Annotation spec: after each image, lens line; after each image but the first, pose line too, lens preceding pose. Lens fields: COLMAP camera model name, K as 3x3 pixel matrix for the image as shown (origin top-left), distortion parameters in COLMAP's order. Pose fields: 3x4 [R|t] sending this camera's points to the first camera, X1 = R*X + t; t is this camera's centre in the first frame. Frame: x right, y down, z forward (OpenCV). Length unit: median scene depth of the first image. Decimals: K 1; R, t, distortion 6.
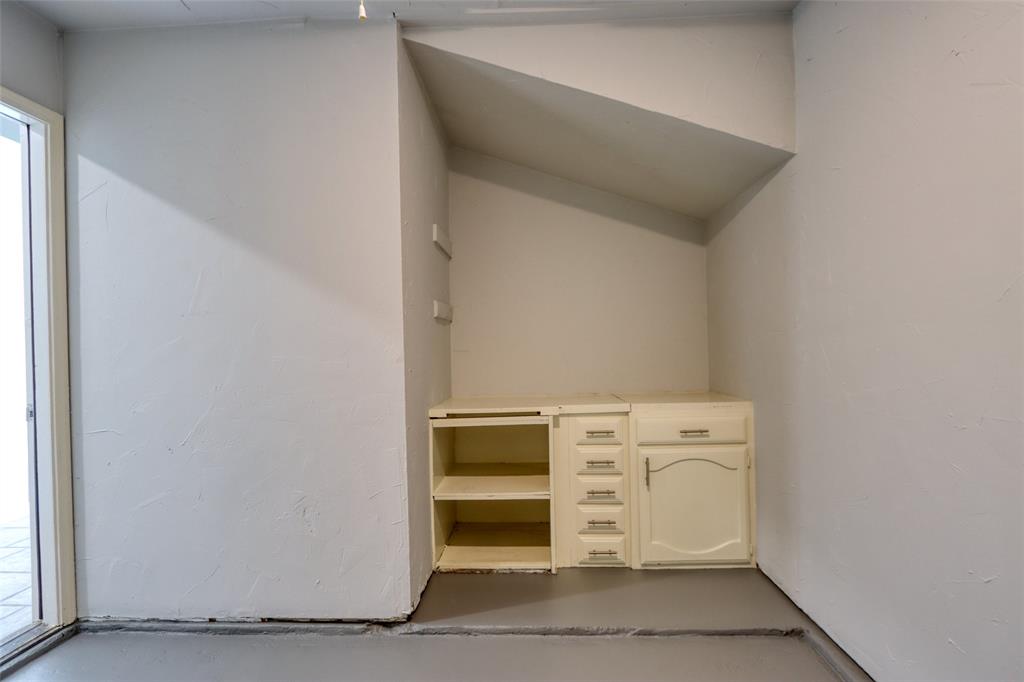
lens RADIAL K [[524.2, 0, 511.8], [0, 524.2, 343.0], [0, 0, 1]] dist [-0.003090, -0.000532]
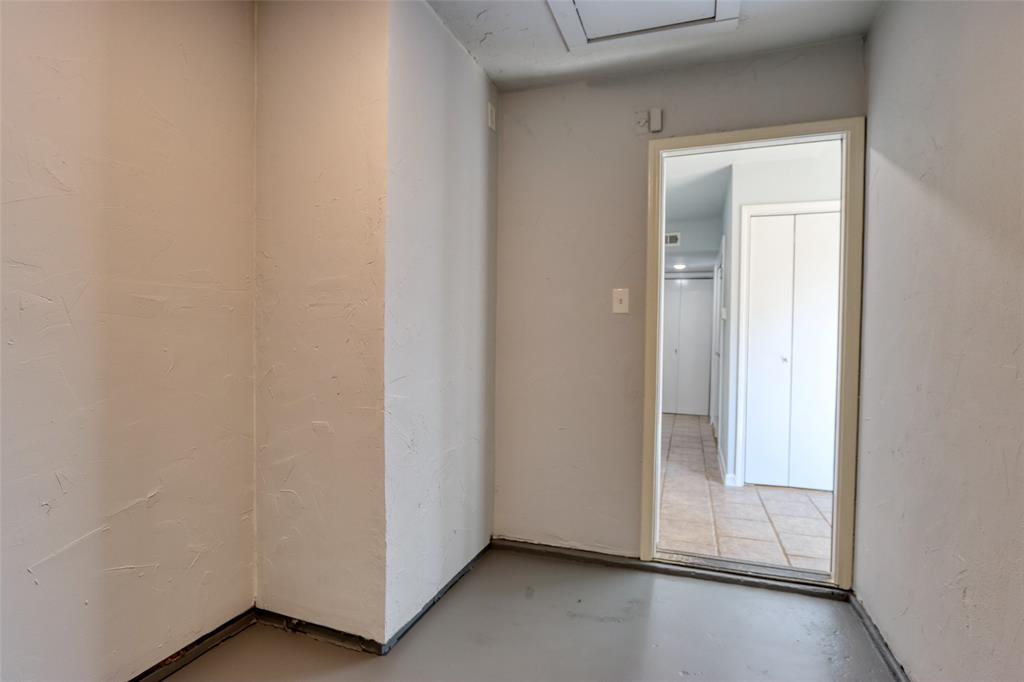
lens RADIAL K [[524.2, 0, 513.4], [0, 524.2, 343.3], [0, 0, 1]] dist [-0.003090, -0.000532]
pose [[-0.275130, 0.027567, -0.961012, 0.376329], [-0.004716, 0.999538, 0.030022, -0.003707], [0.961396, 0.012792, -0.274873, 0.630744]]
